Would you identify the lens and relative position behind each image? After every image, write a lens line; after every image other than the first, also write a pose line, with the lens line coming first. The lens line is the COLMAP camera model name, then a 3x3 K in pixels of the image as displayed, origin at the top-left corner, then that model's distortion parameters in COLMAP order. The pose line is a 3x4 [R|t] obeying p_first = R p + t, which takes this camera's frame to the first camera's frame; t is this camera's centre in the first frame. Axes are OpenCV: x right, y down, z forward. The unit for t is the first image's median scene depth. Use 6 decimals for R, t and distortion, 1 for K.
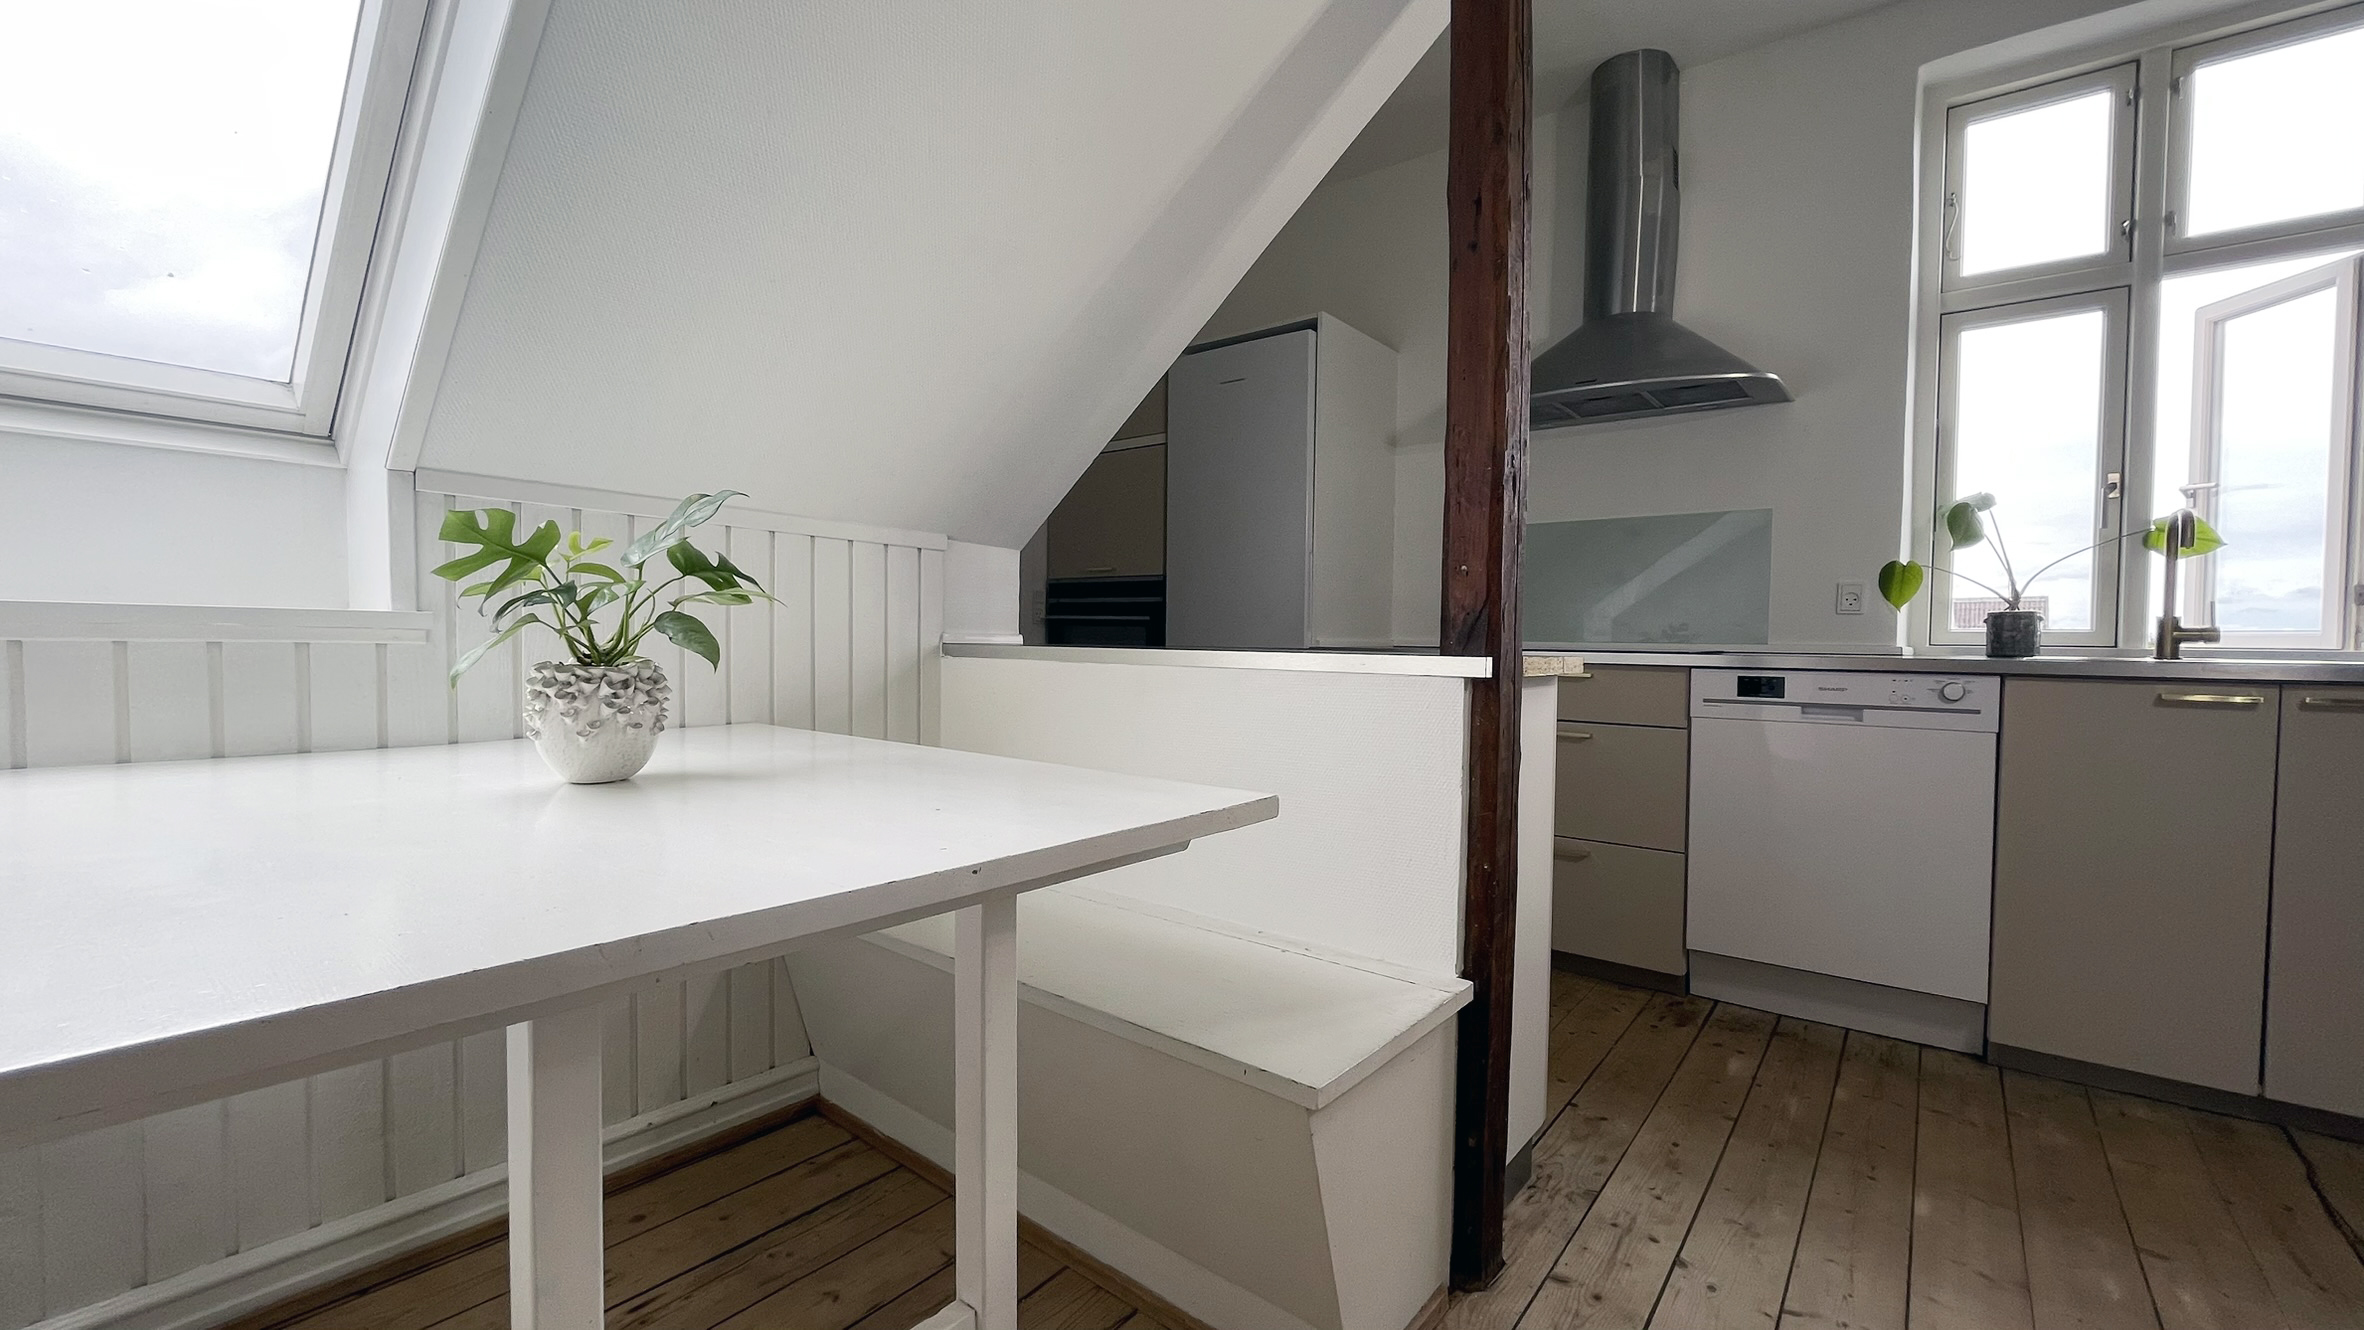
lens RADIAL K [[945.0, 0, 1177.7], [0, 945.0, 660.1], [0, 0, 1]] dist [-0.002738, -0.000482]
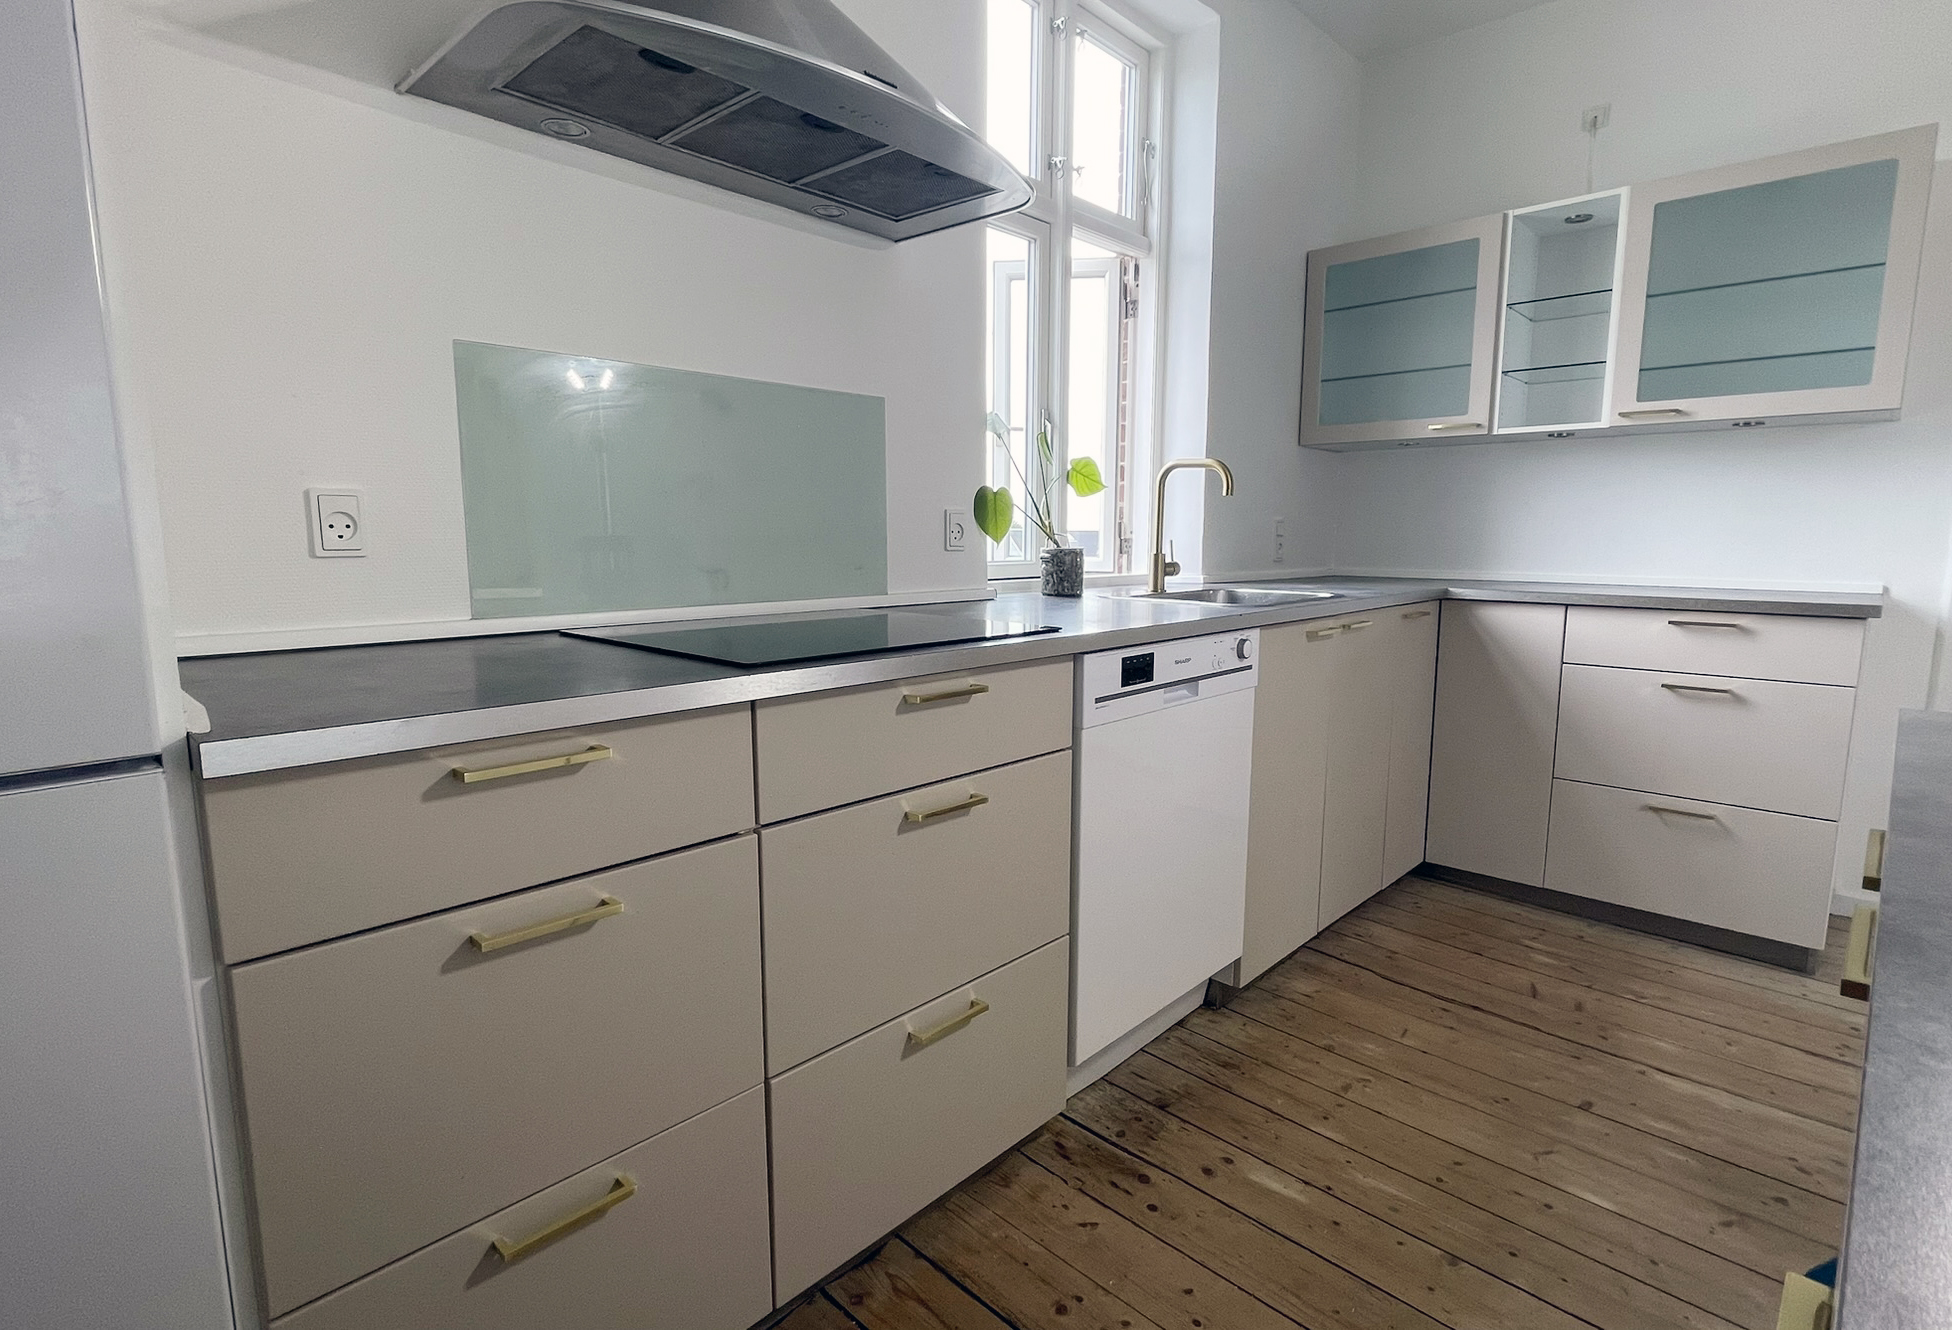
lens RADIAL K [[946.0, 0, 981.0], [0, 946.0, 662.0], [0, 0, 1]] dist [-0.012118, -0.000184]
pose [[0.085949, -0.149352, 0.985041, -0.090885], [0.022210, 0.988742, 0.147975, -0.084475], [-0.996052, 0.009159, 0.088299, 1.055278]]
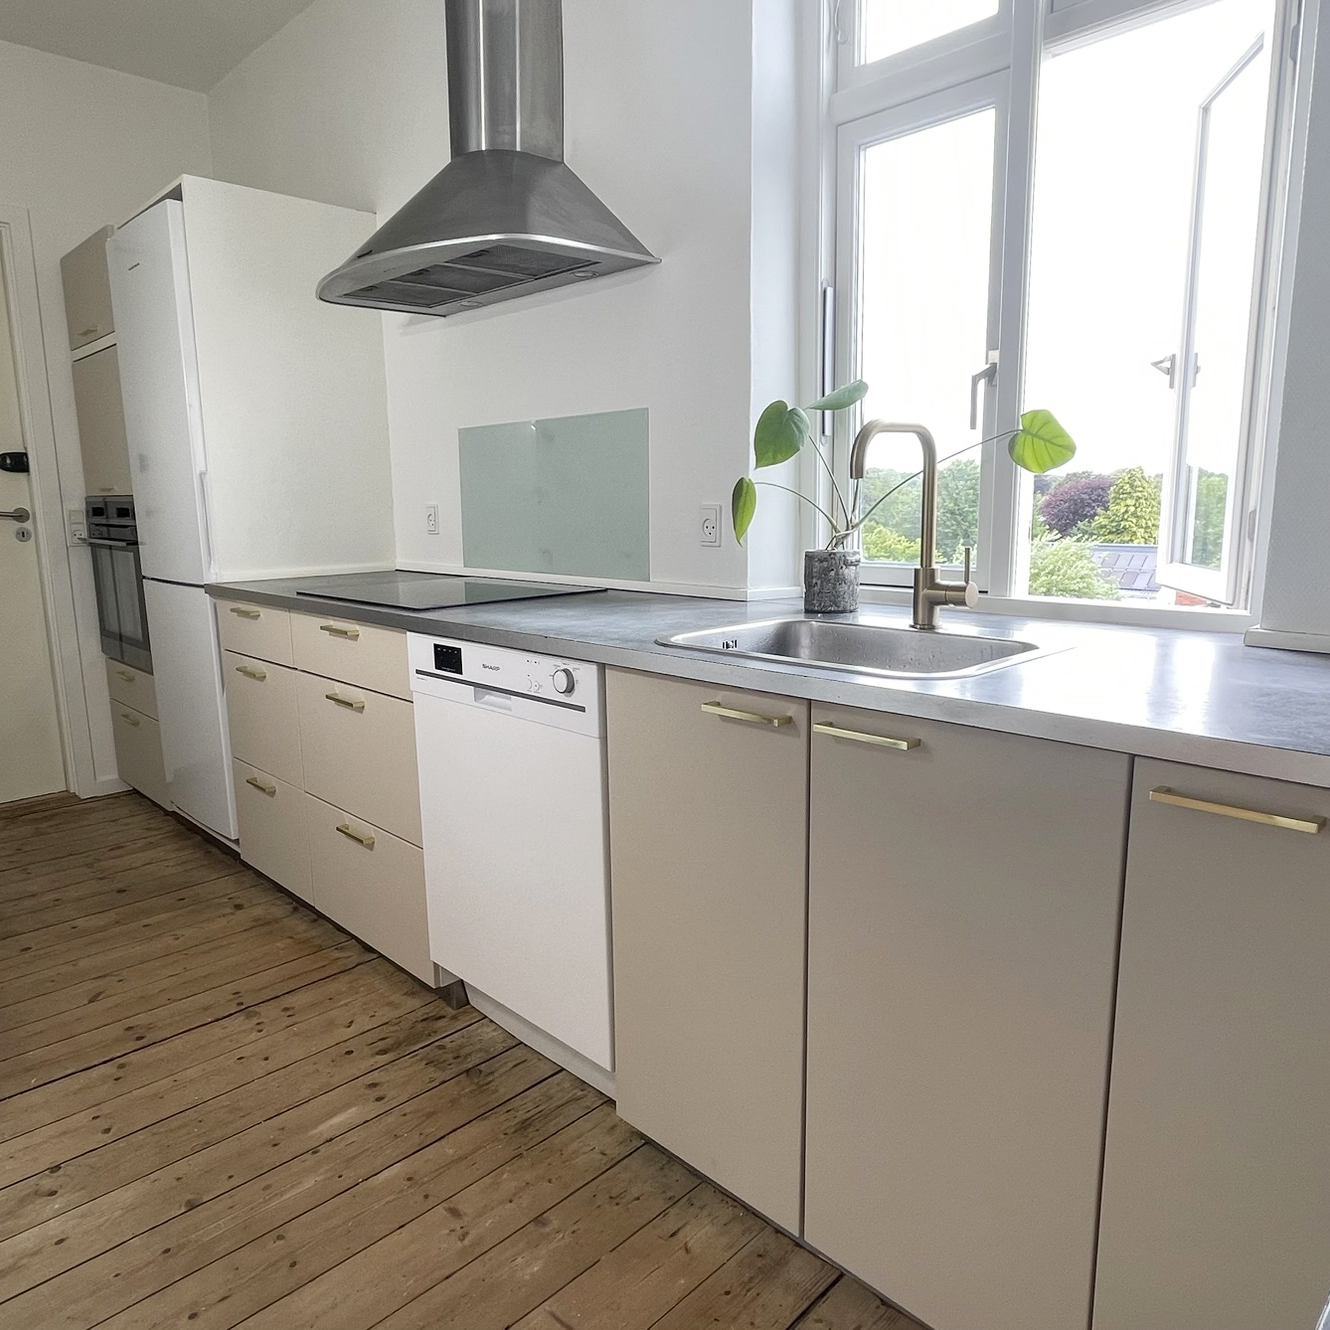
lens RADIAL K [[938.8, 0, 664.4], [0, 938.8, 664.3], [0, 0, 1]] dist [-0.018078, 0.001307]
pose [[0.992399, -0.004225, -0.122992, 0.891937], [0.022583, 0.988691, 0.148259, -0.078343], [0.120974, -0.149910, 0.981271, 0.256654]]
